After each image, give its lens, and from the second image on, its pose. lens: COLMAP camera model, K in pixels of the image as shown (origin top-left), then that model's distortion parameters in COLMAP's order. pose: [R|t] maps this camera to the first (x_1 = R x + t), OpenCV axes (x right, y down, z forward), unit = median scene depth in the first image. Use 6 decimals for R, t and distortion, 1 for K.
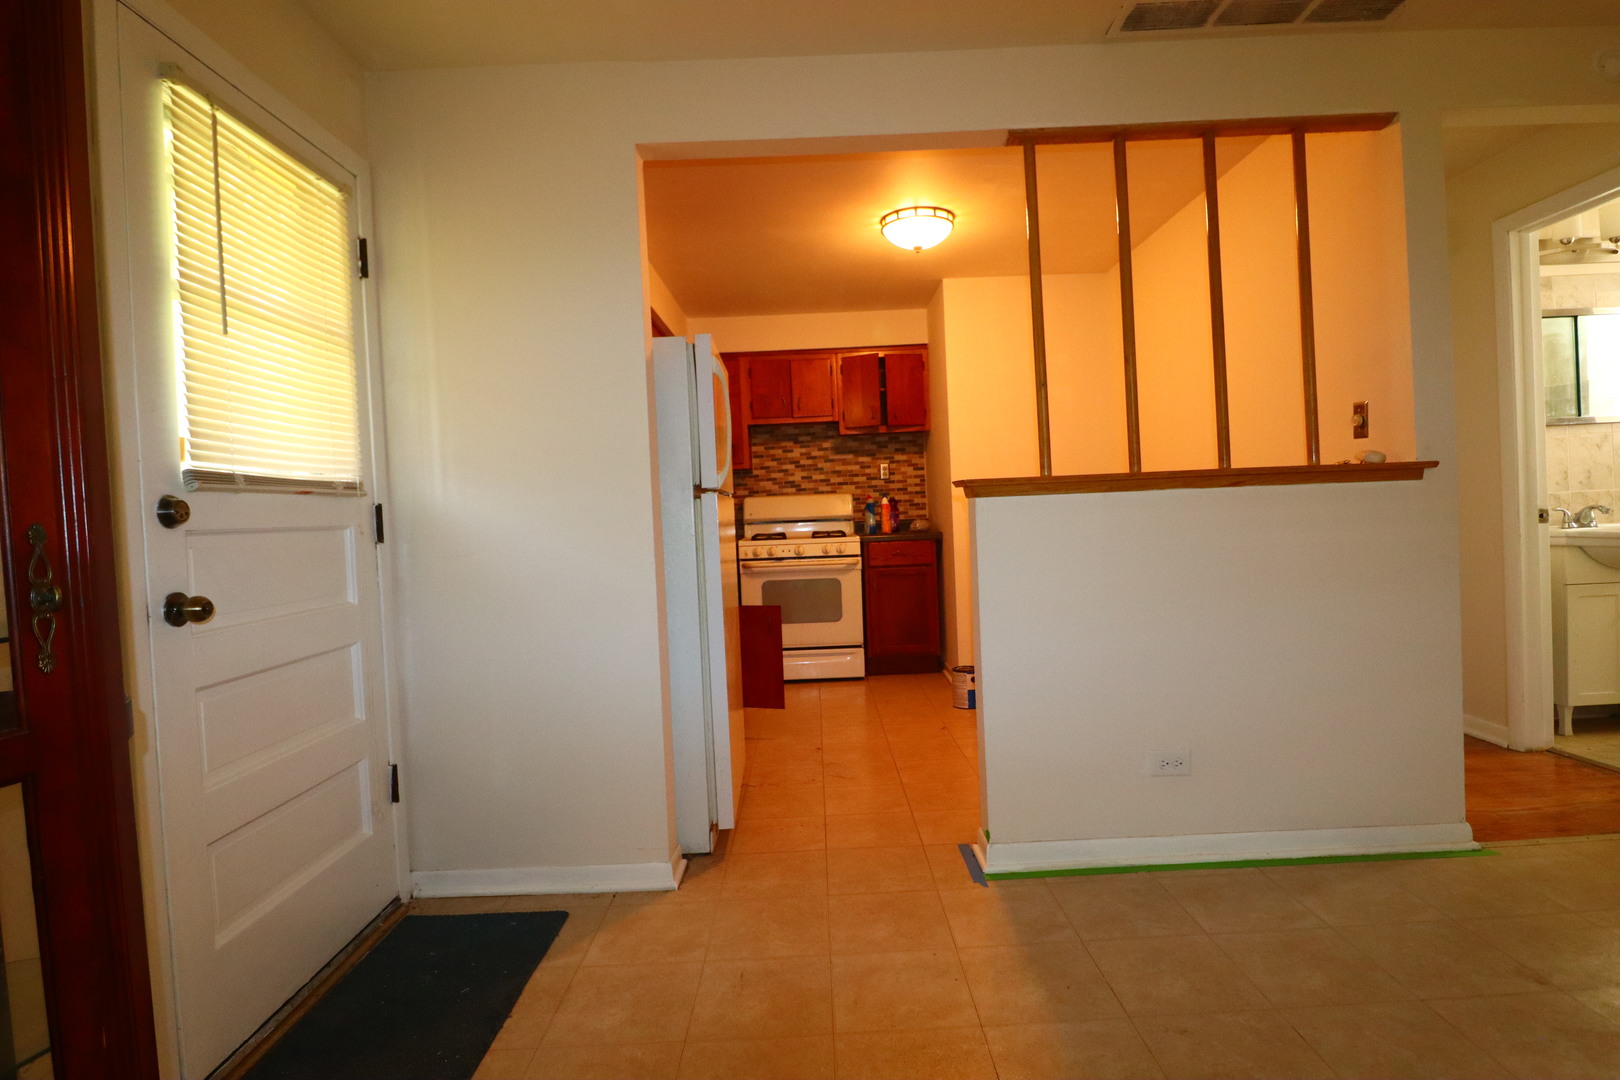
lens RADIAL K [[831.7, 0, 820.1], [0, 831.7, 527.2], [0, 0, 1]] dist [0.013624, -0.020193]
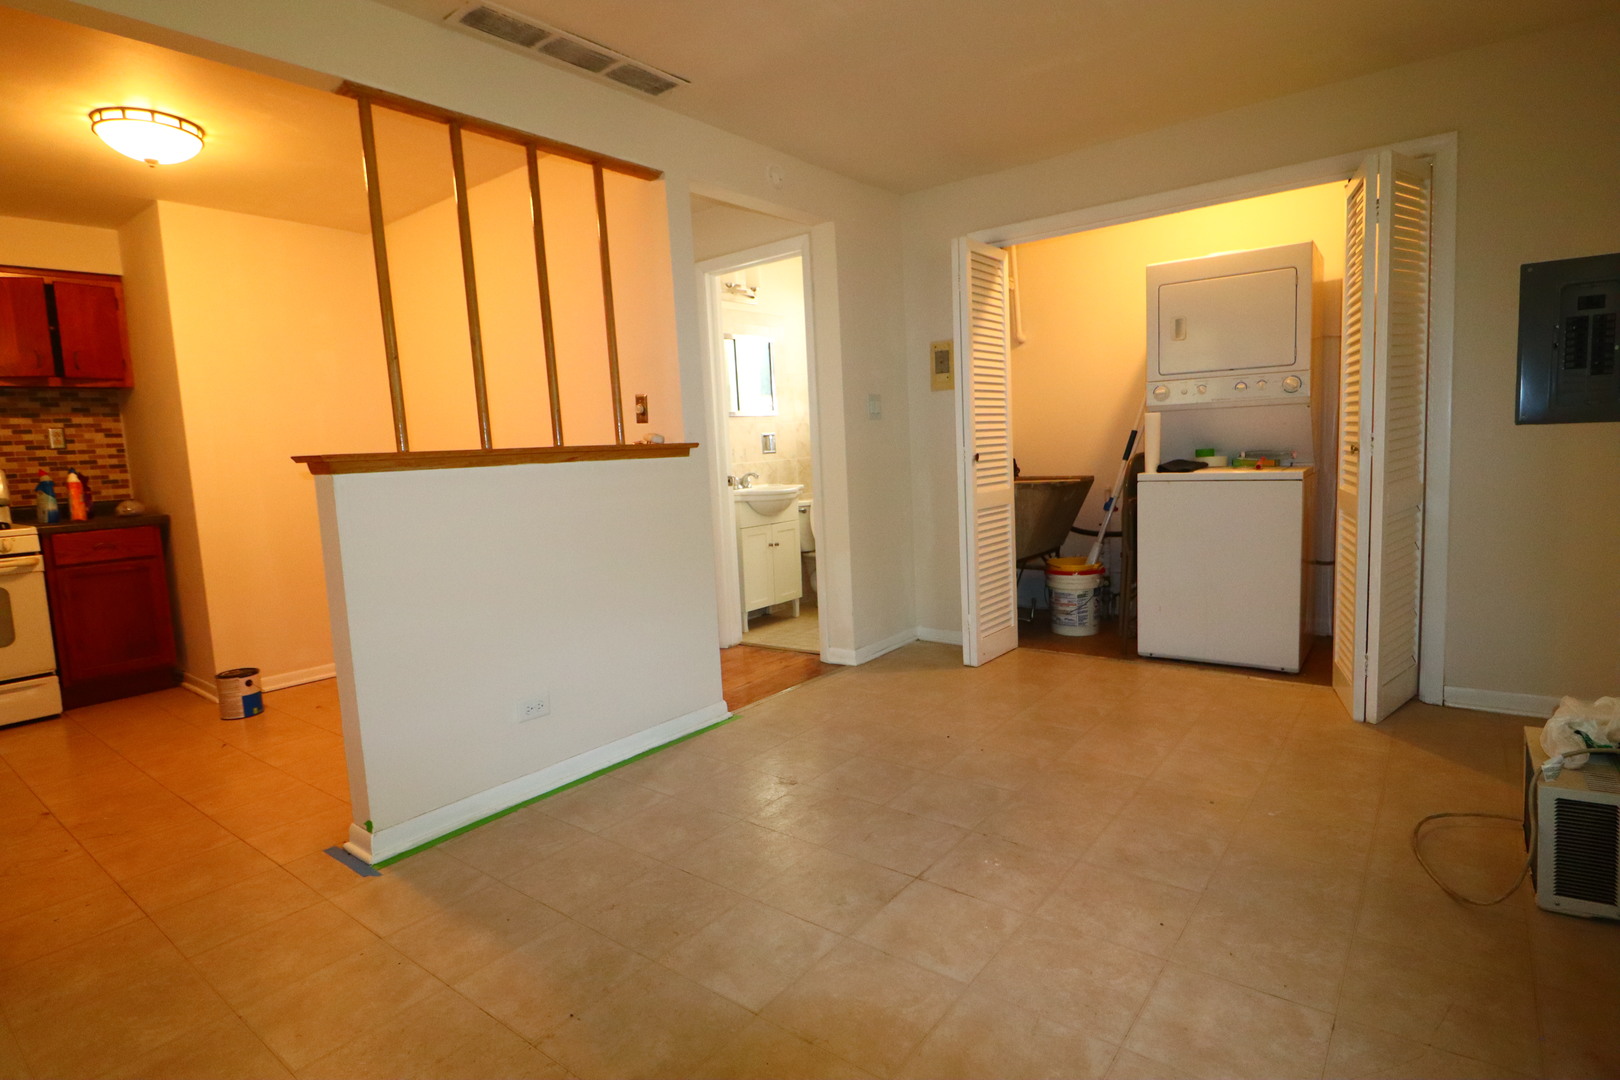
lens RADIAL K [[831.7, 0, 820.1], [0, 831.7, 527.2], [0, 0, 1]] dist [0.013624, -0.020193]
pose [[0.617937, -0.063416, 0.783666, -0.092482], [0.035351, 0.997975, 0.052884, -0.002706], [-0.785433, -0.004975, 0.618927, 0.000210]]
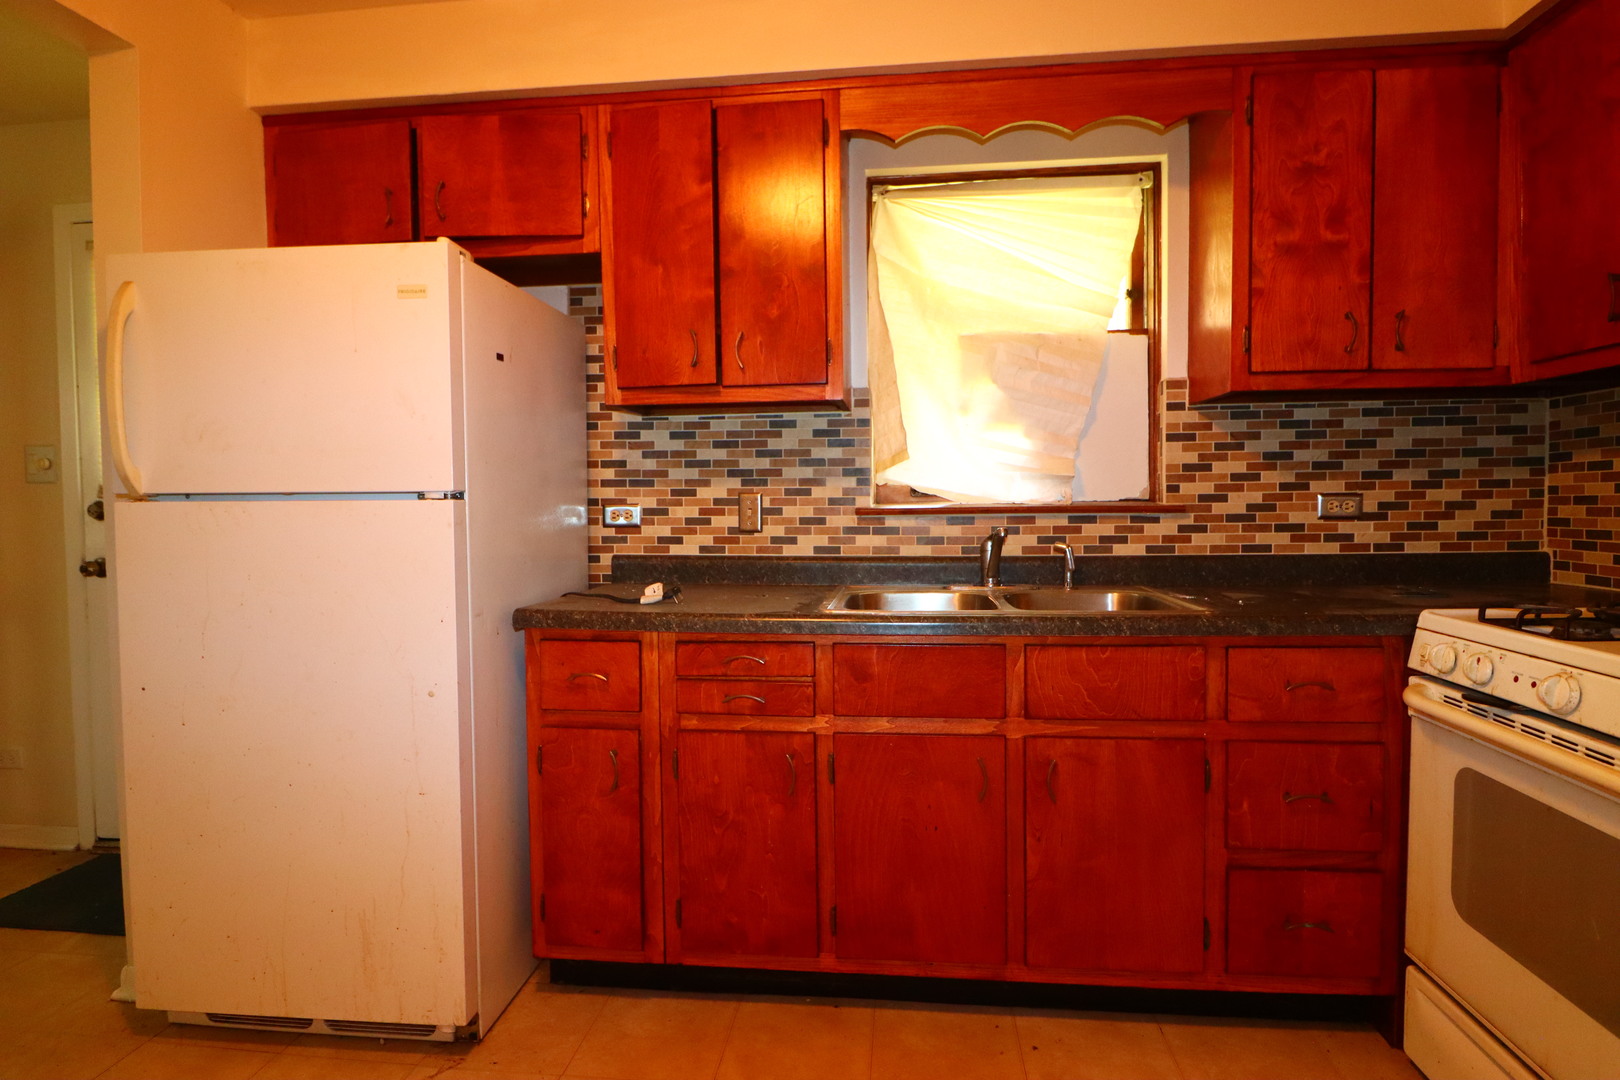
lens RADIAL K [[831.0, 0, 817.2], [0, 831.0, 534.0], [0, 0, 1]] dist [0.002135, -0.011681]
pose [[-0.111013, 0.085481, -0.990136, 0.214110], [-0.003249, 0.996257, 0.086374, -0.034826], [0.993814, 0.012805, -0.110320, 0.759719]]
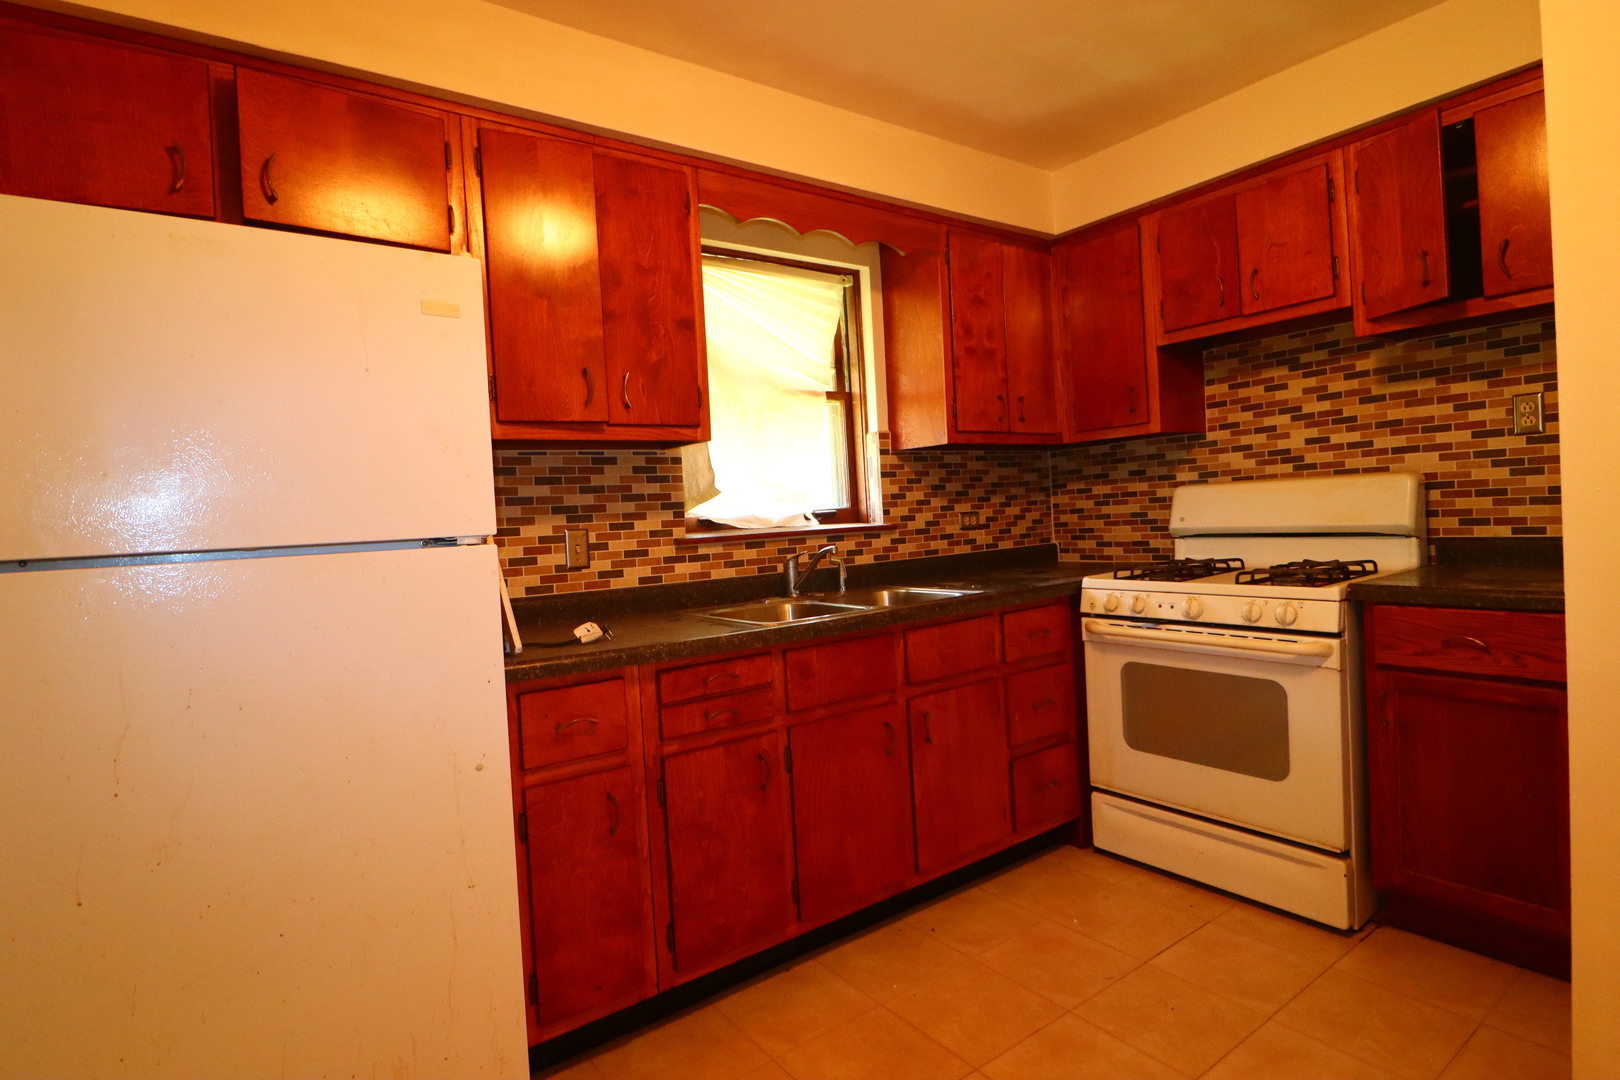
lens RADIAL K [[831.0, 0, 823.4], [0, 831.0, 533.9], [0, 0, 1]] dist [0.000852, -0.011502]
pose [[0.588488, 0.032518, -0.807852, 0.210708], [0.013187, 0.998672, 0.049806, -0.036019], [0.808398, -0.039963, 0.587278, 0.529418]]
